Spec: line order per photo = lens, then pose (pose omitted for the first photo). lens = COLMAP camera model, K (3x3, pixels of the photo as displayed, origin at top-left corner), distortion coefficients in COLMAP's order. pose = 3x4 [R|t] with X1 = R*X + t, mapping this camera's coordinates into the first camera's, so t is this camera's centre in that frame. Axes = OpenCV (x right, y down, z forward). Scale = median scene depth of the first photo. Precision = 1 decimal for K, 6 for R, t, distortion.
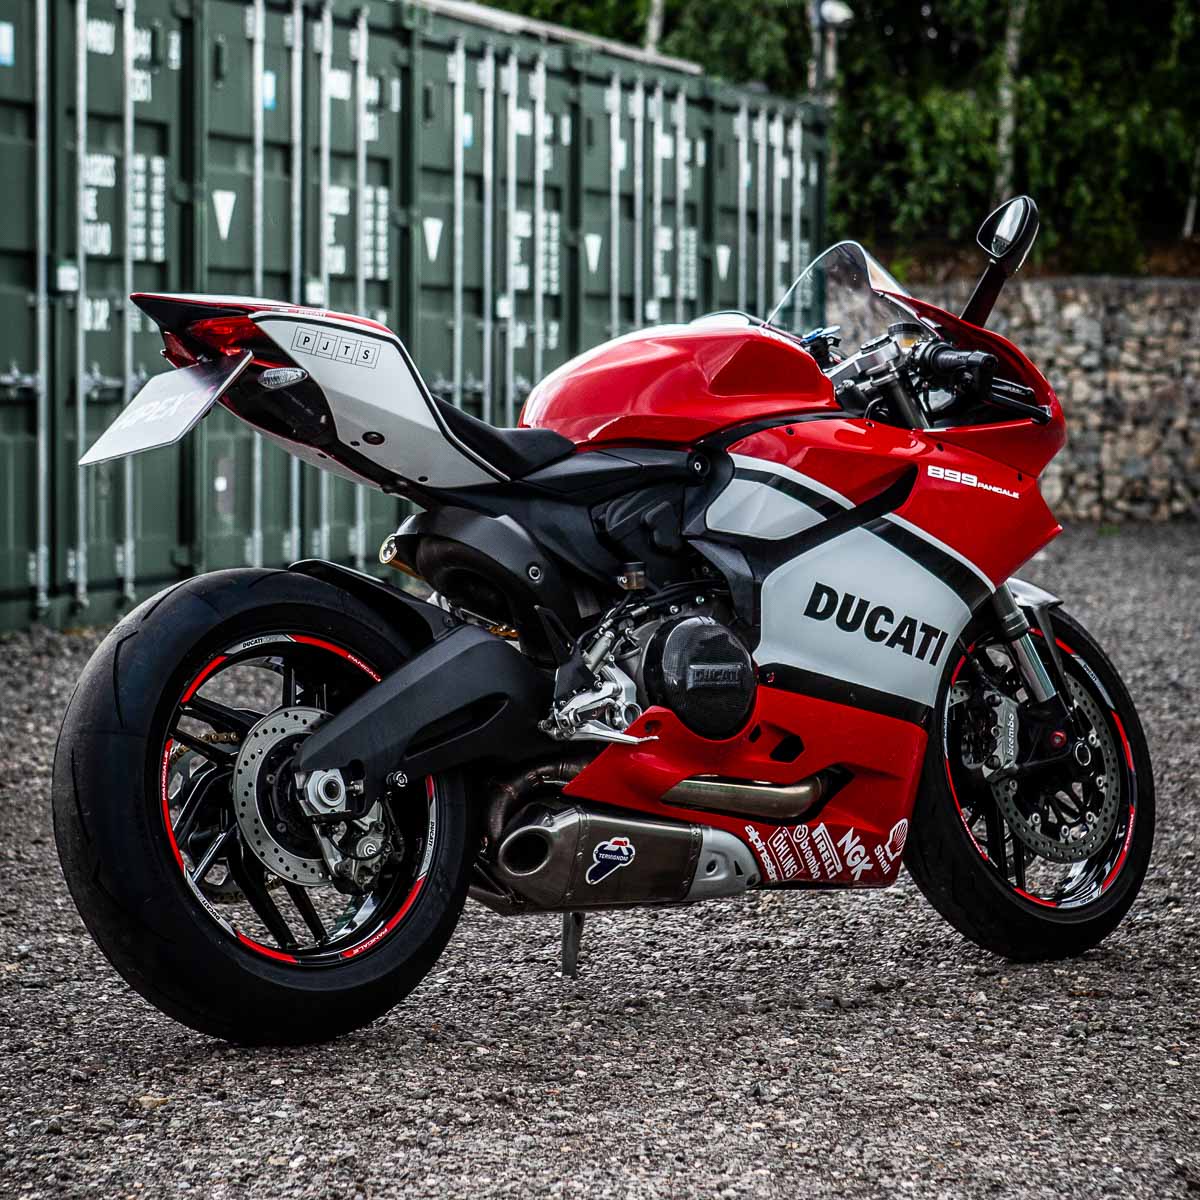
lens RADIAL K [[3264.8, 0, 600.0], [0, 3264.8, 600.0], [0, 0, 1]] dist [0.034515, -0.983774]
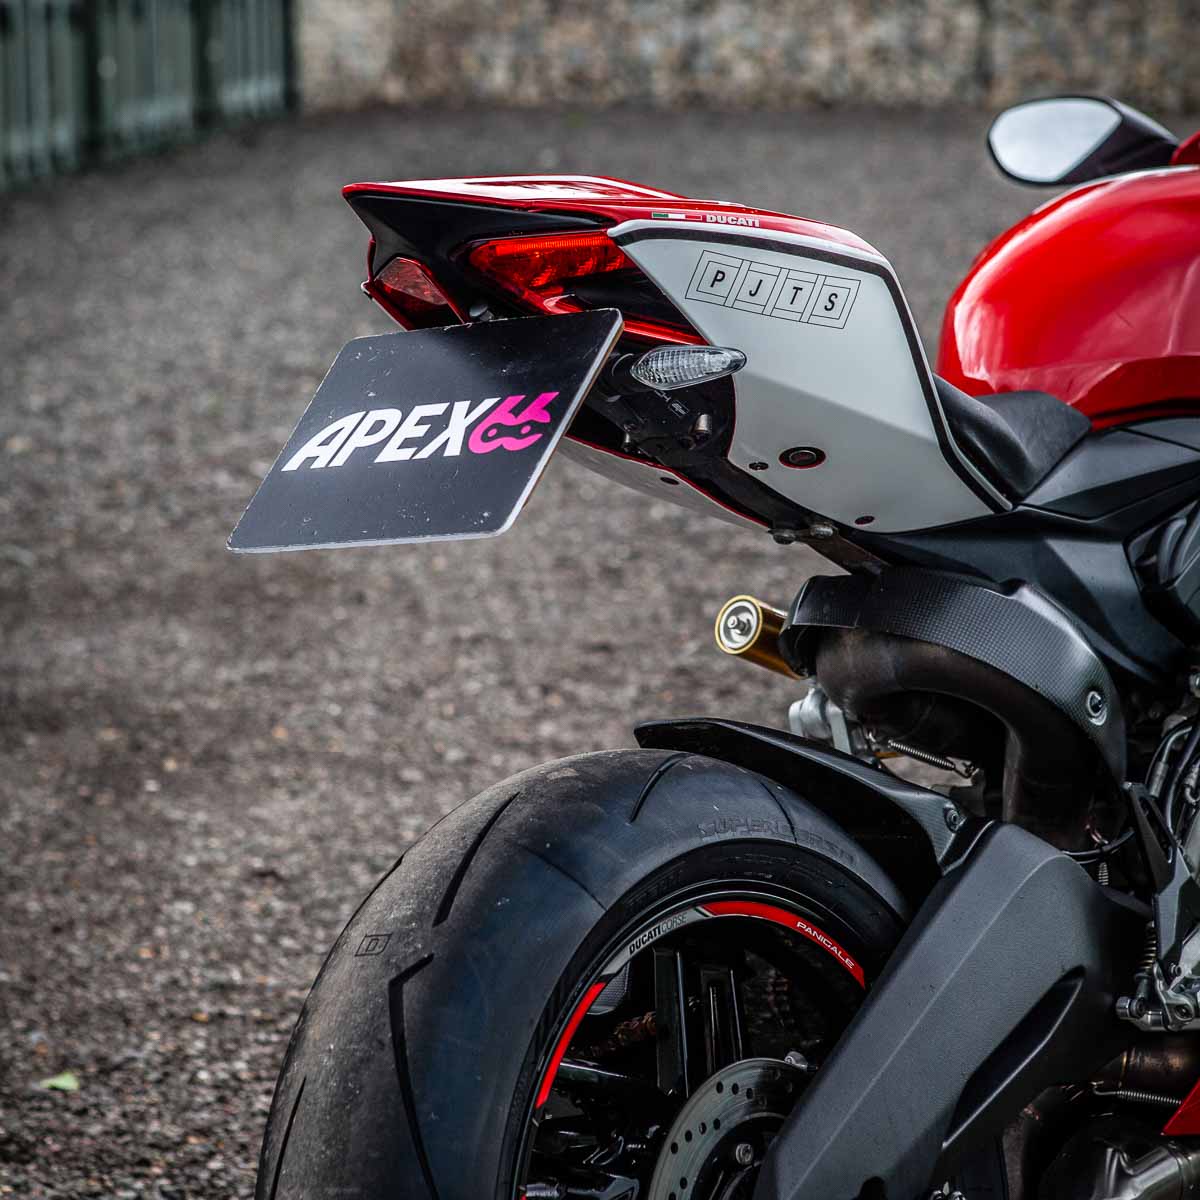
lens RADIAL K [[3101.8, 0, 600.0], [0, 3101.8, 600.0], [0, 0, 1]] dist [0.188146, -0.404717]
pose [[0.988114, -0.032603, 0.150224, -0.167237], [0.013143, 0.991589, 0.128757, -0.087205], [-0.153158, -0.125253, 0.980232, 0.532961]]
